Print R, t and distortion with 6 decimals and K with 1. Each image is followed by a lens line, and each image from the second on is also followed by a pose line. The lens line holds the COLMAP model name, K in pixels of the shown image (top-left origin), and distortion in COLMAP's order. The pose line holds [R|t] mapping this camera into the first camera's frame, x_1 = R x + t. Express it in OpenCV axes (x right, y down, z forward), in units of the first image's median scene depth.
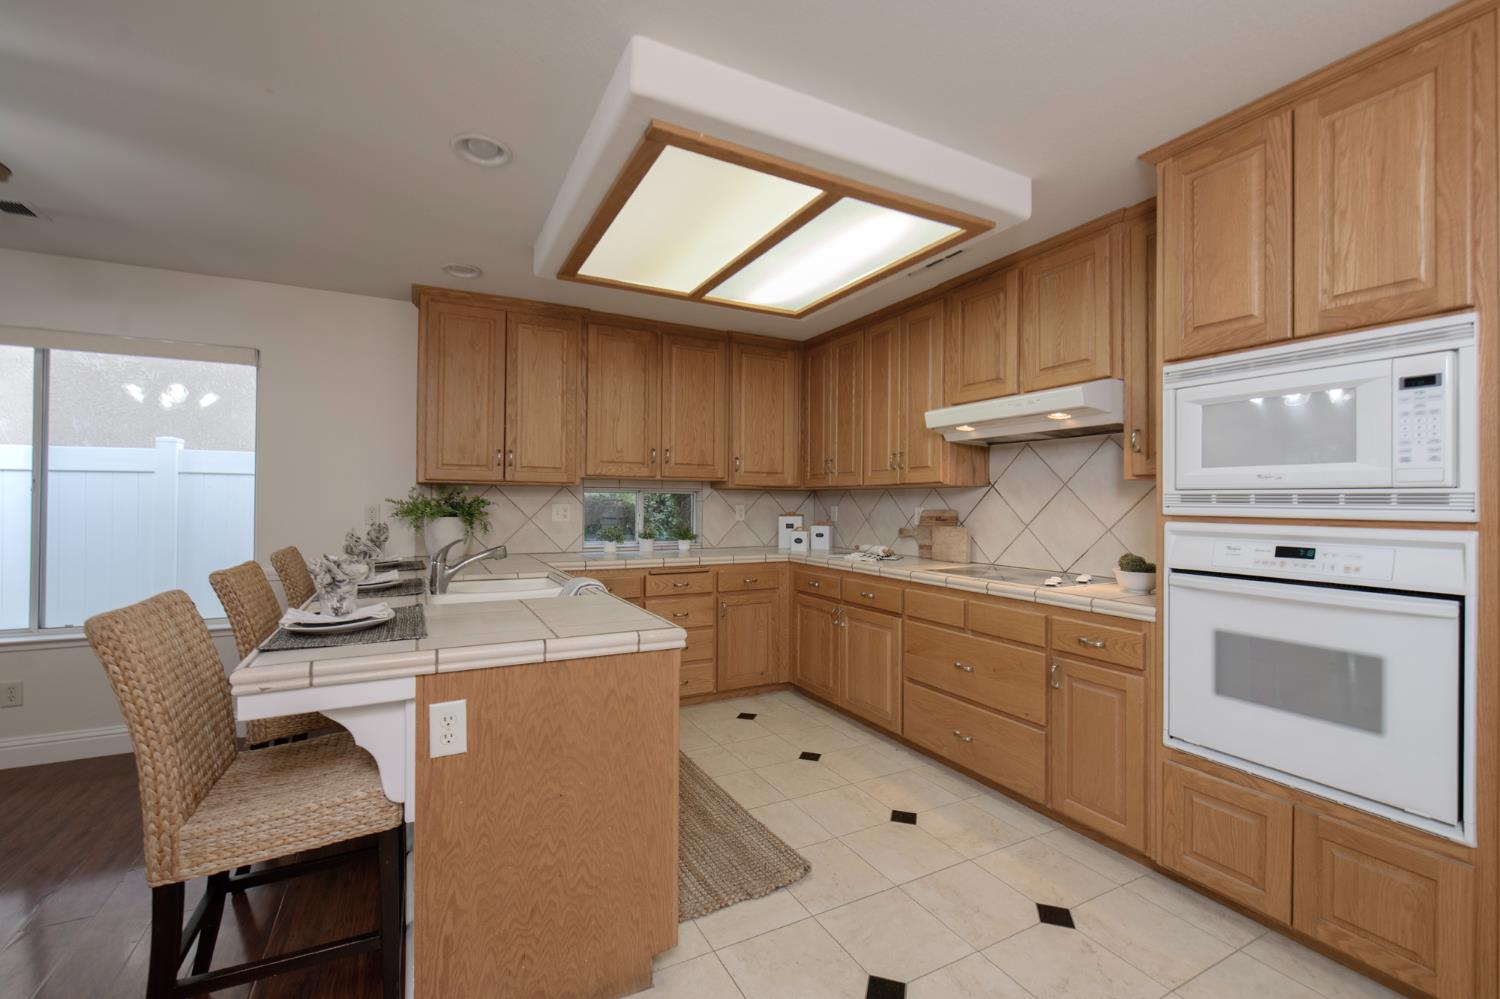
lens RADIAL K [[625.9, 0, 731.9], [0, 625.9, 497.9], [0, 0, 1]] dist [-0.005538, -0.000707]
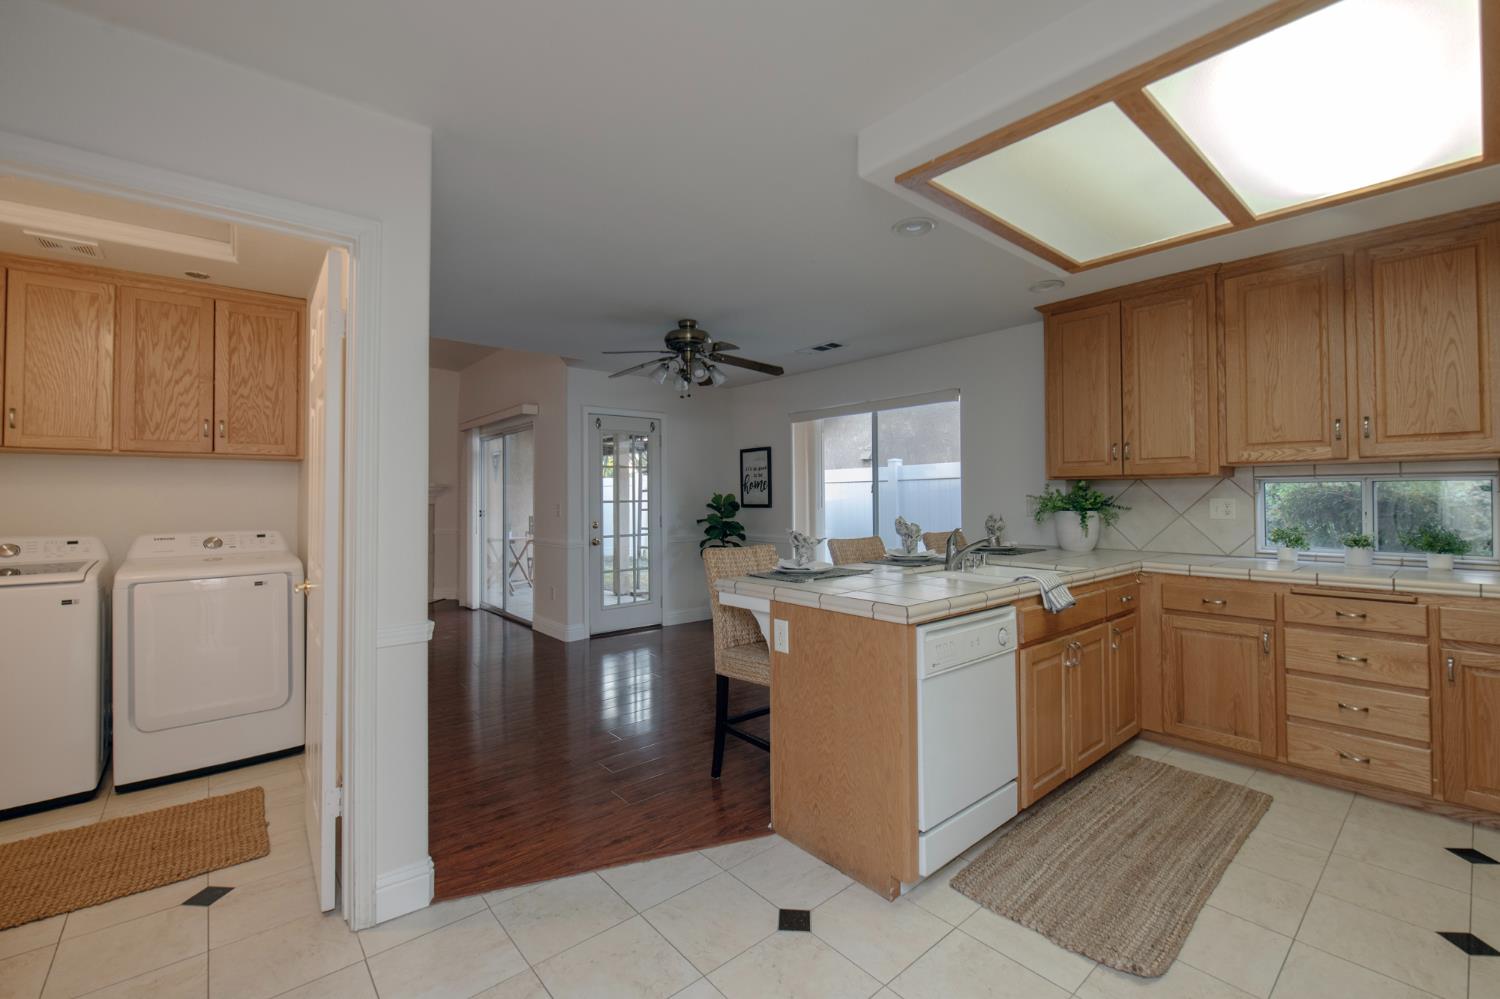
lens RADIAL K [[630.1, 0, 752.9], [0, 630.1, 487.8], [0, 0, 1]] dist [-0.002502, -0.002872]
pose [[0.232568, -0.021442, -0.972344, 0.547670], [0.015843, 0.999708, -0.018256, 0.002059], [0.972451, -0.011159, 0.232839, 0.253522]]
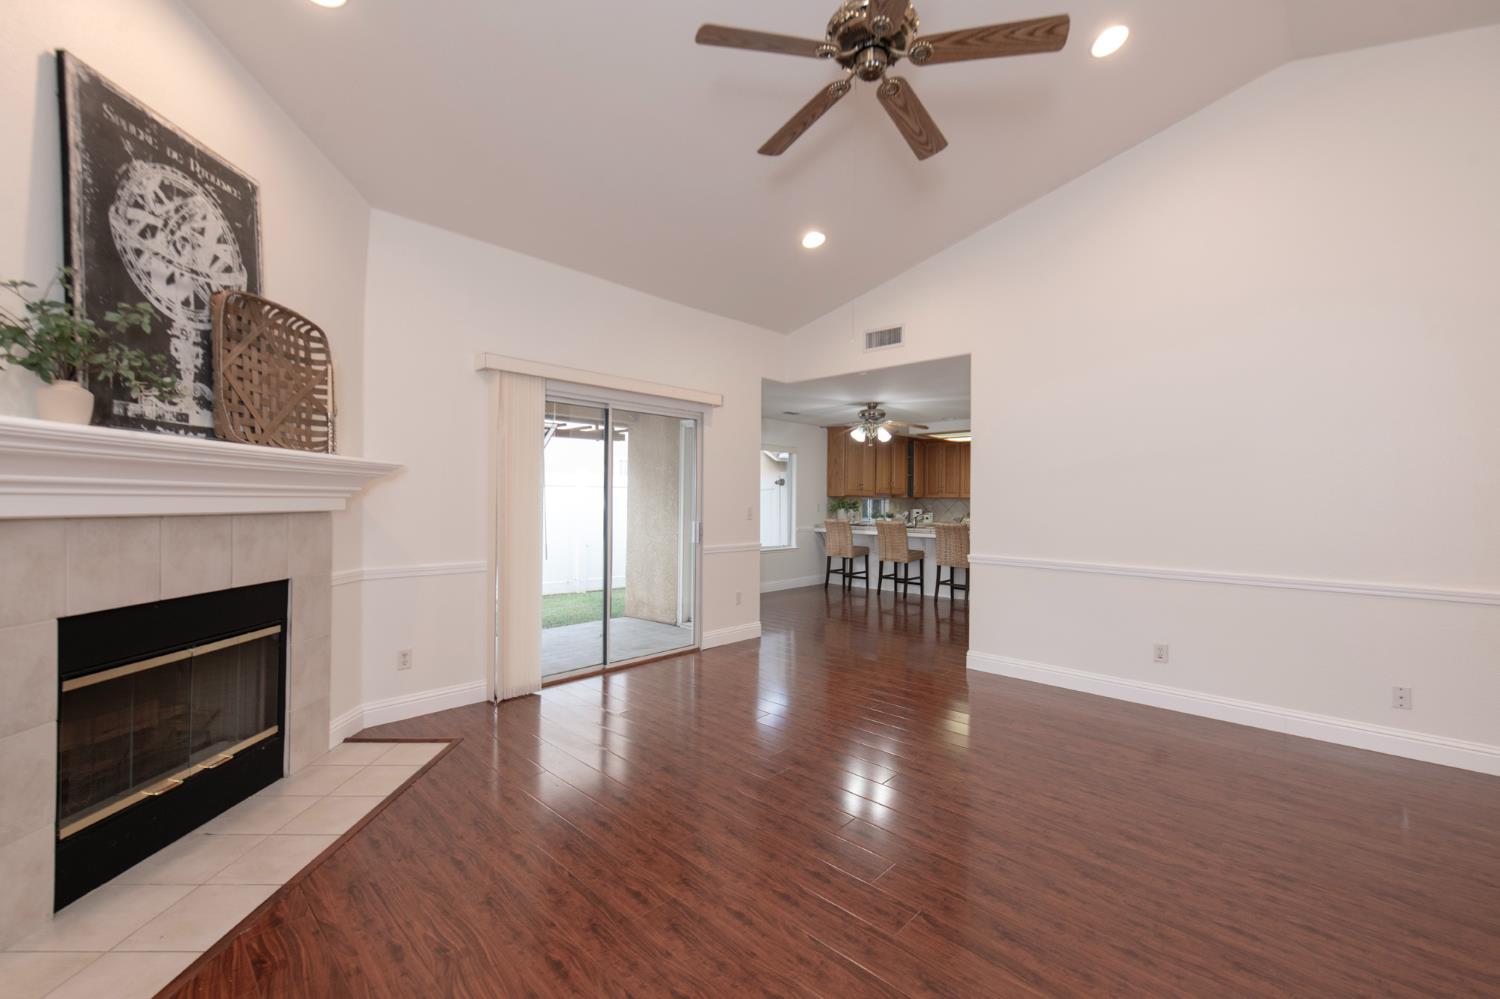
lens RADIAL K [[611.5, 0, 755.9], [0, 611.5, 498.6], [0, 0, 1]] dist [-0.001124, -0.000263]
pose [[0.941121, 0.004311, 0.338043, -2.048355], [-0.006321, 0.999968, 0.004847, -0.028808], [-0.338011, -0.006698, 0.941118, -1.646039]]
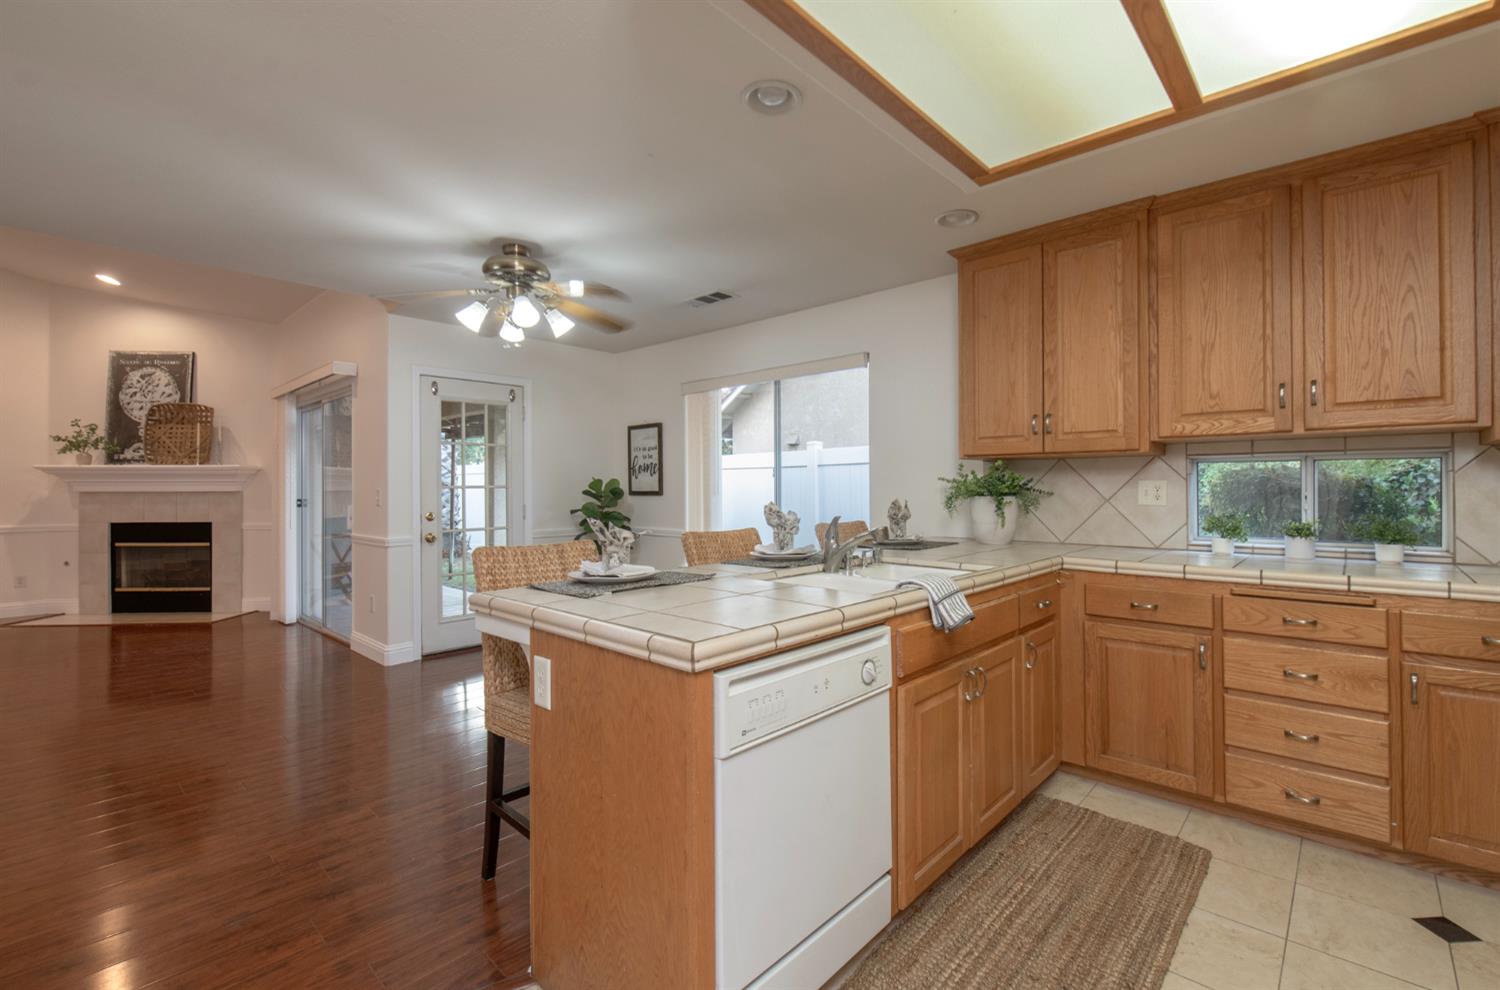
lens RADIAL K [[649.6, 0, 799.8], [0, 649.6, 484.0], [0, 0, 1]] dist [0.002749, -0.004647]
pose [[0.380103, -0.012647, -0.924858, 0.356144], [0.013797, 0.999873, -0.008002, 0.019530], [0.924841, -0.009719, 0.380229, 0.463716]]
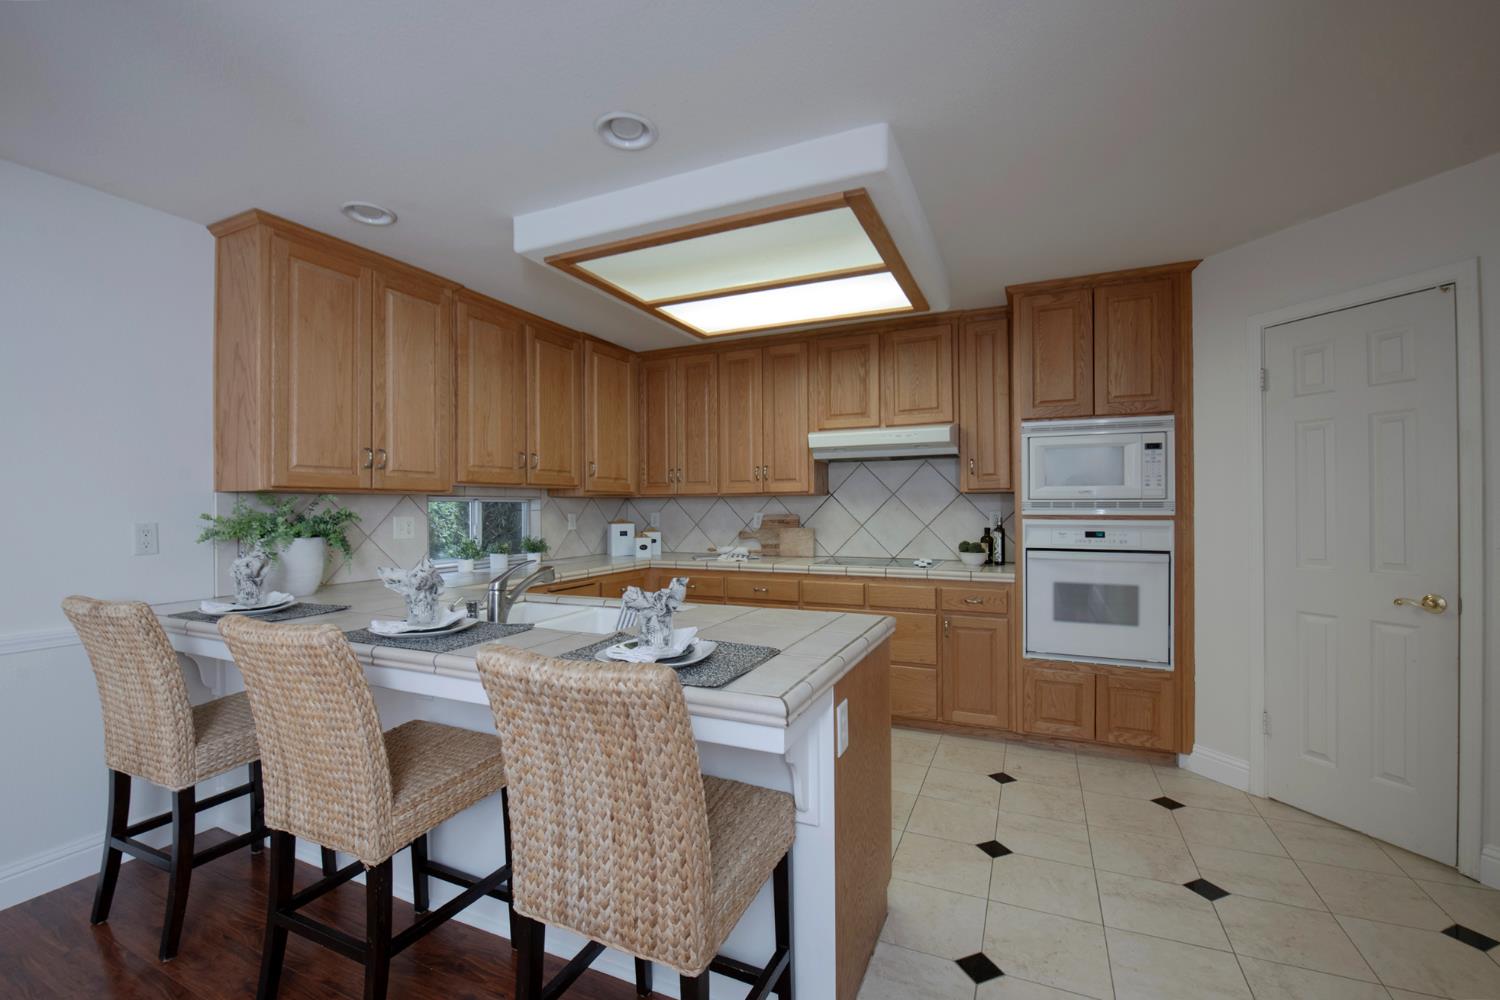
lens RADIAL K [[632.9, 0, 755.4], [0, 632.9, 504.3], [0, 0, 1]] dist [-0.013470, -0.000526]
pose [[0.778263, -0.010071, 0.627858, -0.583227], [0.007137, 0.999949, 0.007192, -0.011801], [-0.627898, -0.001116, 0.778295, 0.111961]]
